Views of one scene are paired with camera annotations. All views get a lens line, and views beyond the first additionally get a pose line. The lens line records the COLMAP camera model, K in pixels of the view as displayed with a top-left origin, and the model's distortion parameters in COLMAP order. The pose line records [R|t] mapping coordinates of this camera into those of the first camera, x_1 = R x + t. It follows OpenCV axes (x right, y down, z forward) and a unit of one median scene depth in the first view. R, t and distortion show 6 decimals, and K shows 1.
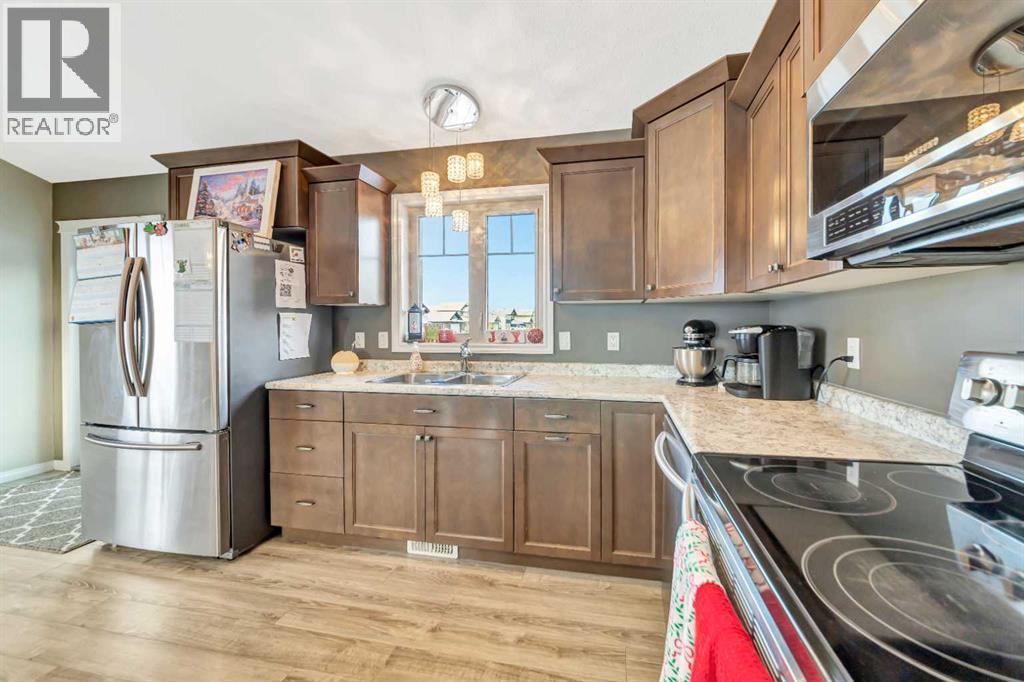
lens RADIAL K [[395.1, 0, 523.9], [0, 395.1, 329.7], [0, 0, 1]] dist [-0.007943, 0.001564]
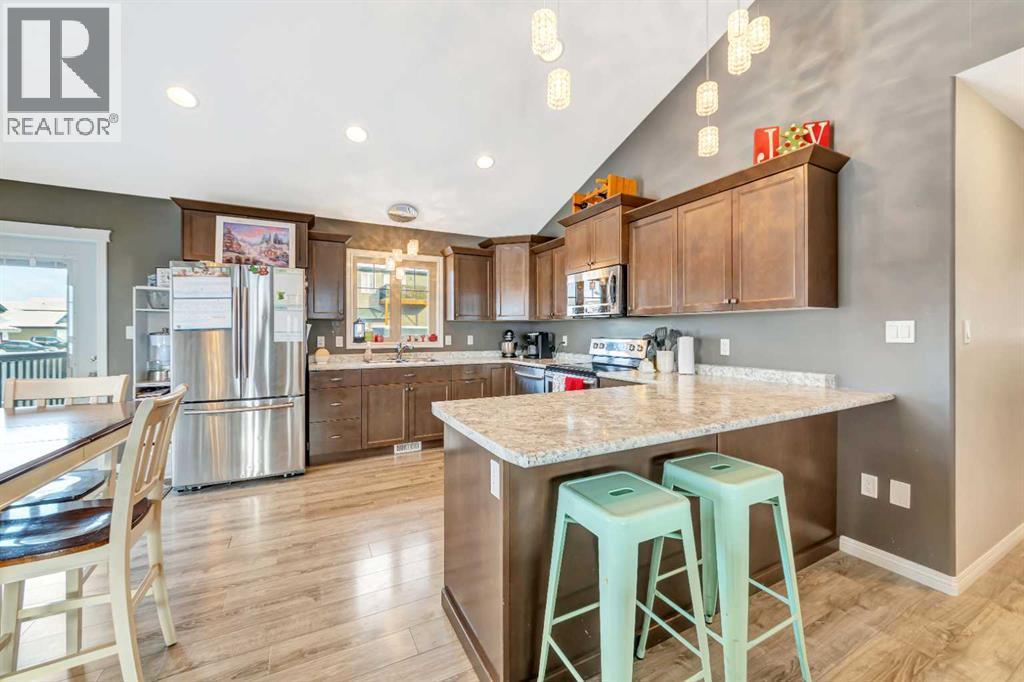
lens RADIAL K [[395.1, 0, 506.7], [0, 395.1, 333.3], [0, 0, 1]] dist [-0.007943, 0.001564]
pose [[0.771562, 0.000784, 0.636154, -1.083698], [0.004522, 0.999967, -0.006716, 0.010518], [-0.636139, 0.008059, 0.771533, -0.792197]]
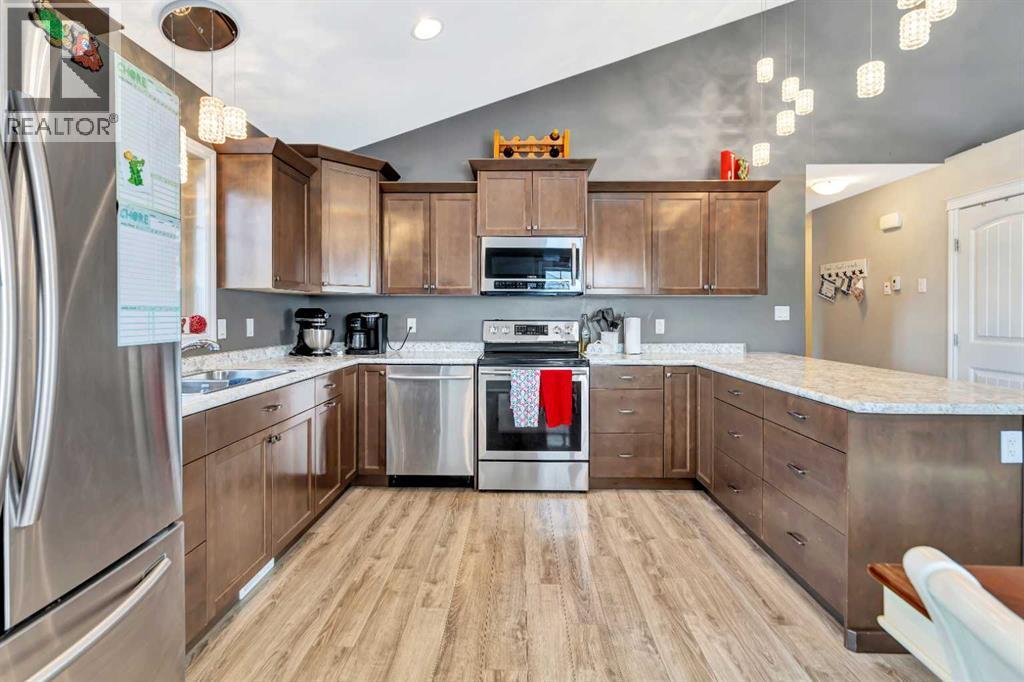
lens RADIAL K [[471.5, 0, 518.3], [0, 471.5, 315.3], [0, 0, 1]] dist [0.003099, -0.000270]
pose [[-0.179023, 0.000809, 0.983844, -1.333951], [0.009349, 0.999956, 0.000878, 0.002467], [-0.983800, 0.009355, -0.179023, 0.622064]]
